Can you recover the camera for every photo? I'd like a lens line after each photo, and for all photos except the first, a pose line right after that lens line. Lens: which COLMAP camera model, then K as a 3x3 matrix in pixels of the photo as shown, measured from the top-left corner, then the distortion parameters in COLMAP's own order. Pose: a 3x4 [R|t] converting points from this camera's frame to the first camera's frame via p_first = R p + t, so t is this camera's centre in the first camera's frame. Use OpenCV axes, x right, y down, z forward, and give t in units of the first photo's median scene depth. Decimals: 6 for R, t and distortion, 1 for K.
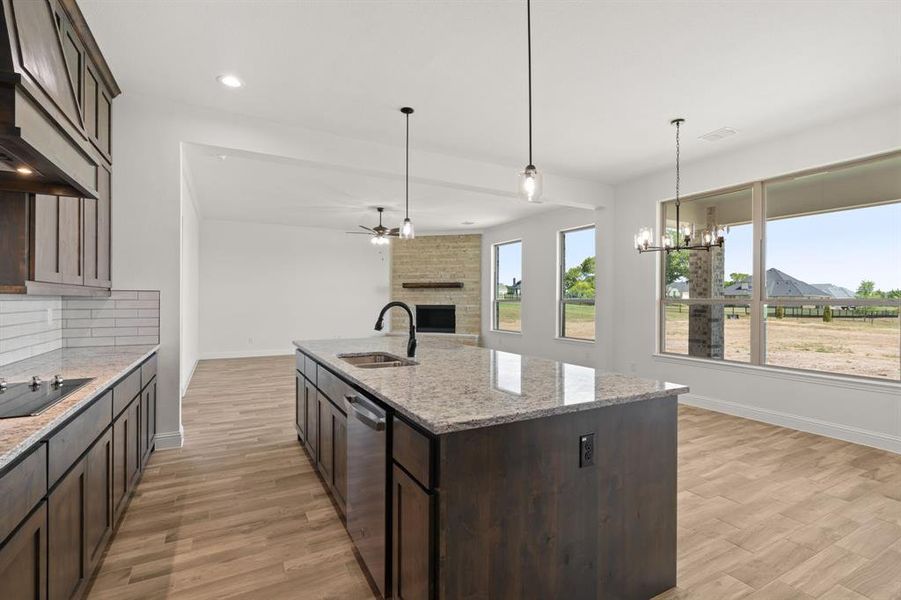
lens RADIAL K [[420.6, 0, 454.1], [0, 420.6, 299.2], [0, 0, 1]] dist [-0.006894, 0.001727]
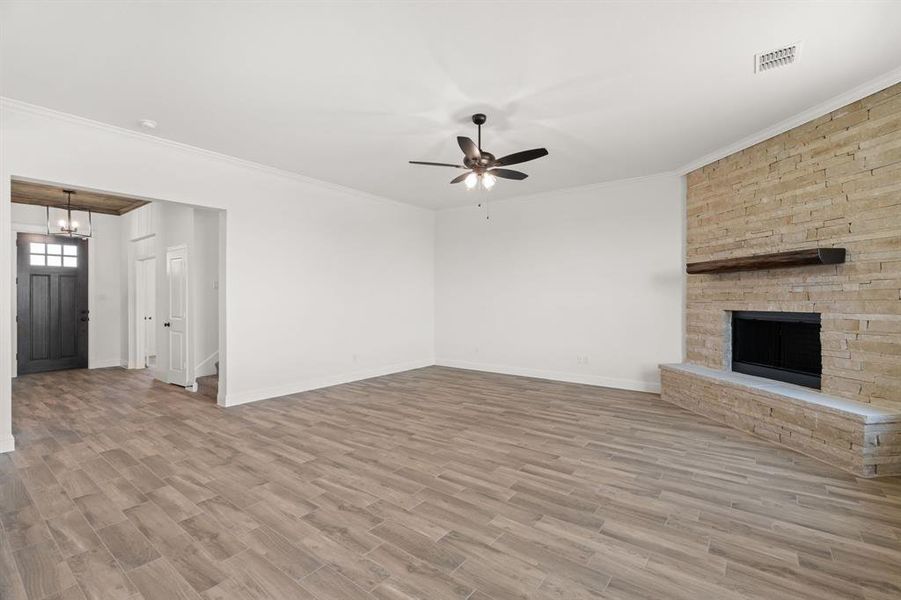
lens RADIAL K [[403.0, 0, 454.8], [0, 403.0, 298.8], [0, 0, 1]] dist [-0.011705, 0.003535]
pose [[0.412496, -0.004910, -0.910946, 0.386406], [0.004583, 0.999984, -0.003315, 0.002683], [0.910948, -0.002808, 0.412512, 1.212624]]
